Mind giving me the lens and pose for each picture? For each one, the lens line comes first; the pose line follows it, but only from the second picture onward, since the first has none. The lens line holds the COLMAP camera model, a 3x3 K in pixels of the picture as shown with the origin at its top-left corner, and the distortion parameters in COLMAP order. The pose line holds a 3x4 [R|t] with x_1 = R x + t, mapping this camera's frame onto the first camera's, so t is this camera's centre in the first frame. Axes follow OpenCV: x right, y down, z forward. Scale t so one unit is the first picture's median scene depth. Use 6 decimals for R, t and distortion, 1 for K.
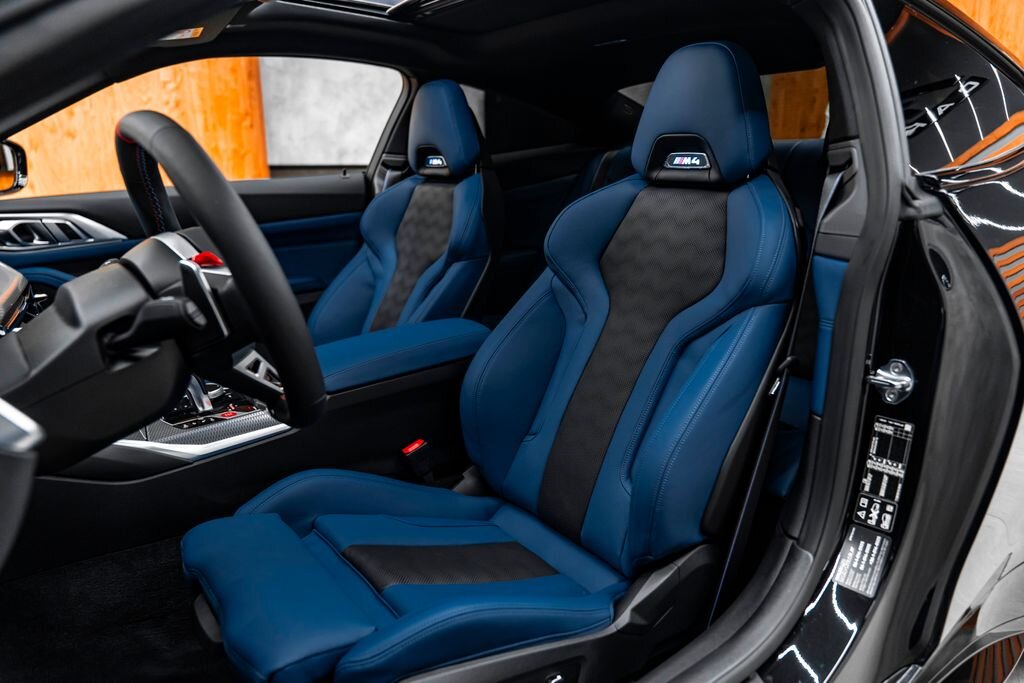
lens RADIAL K [[714.5, 0, 512.0], [0, 714.5, 341.5], [0, 0, 1]] dist [-0.010000, -0.000033]
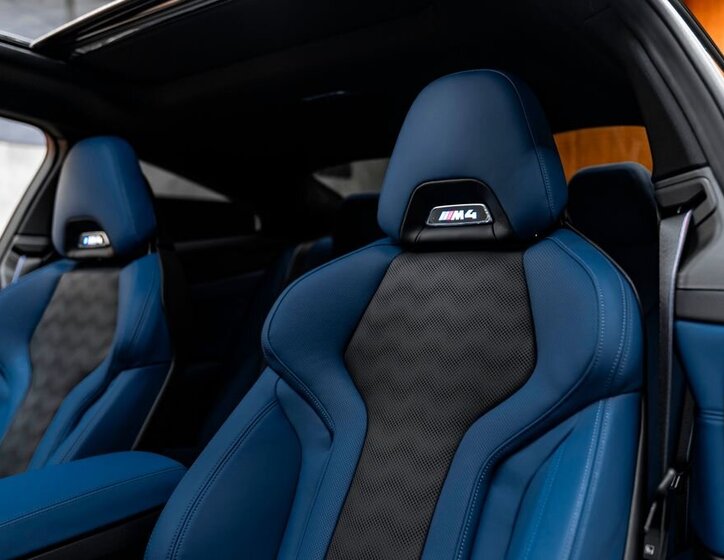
lens RADIAL K [[761.4, 0, 362.0], [0, 761.4, 280.0], [0, 0, 1]] dist [0.007730, 0.005185]
pose [[0.965258, -0.003139, 0.261281, -0.058135], [0.069834, 0.966655, -0.246377, 0.003973], [-0.251795, 0.256063, 0.933290, 0.265151]]
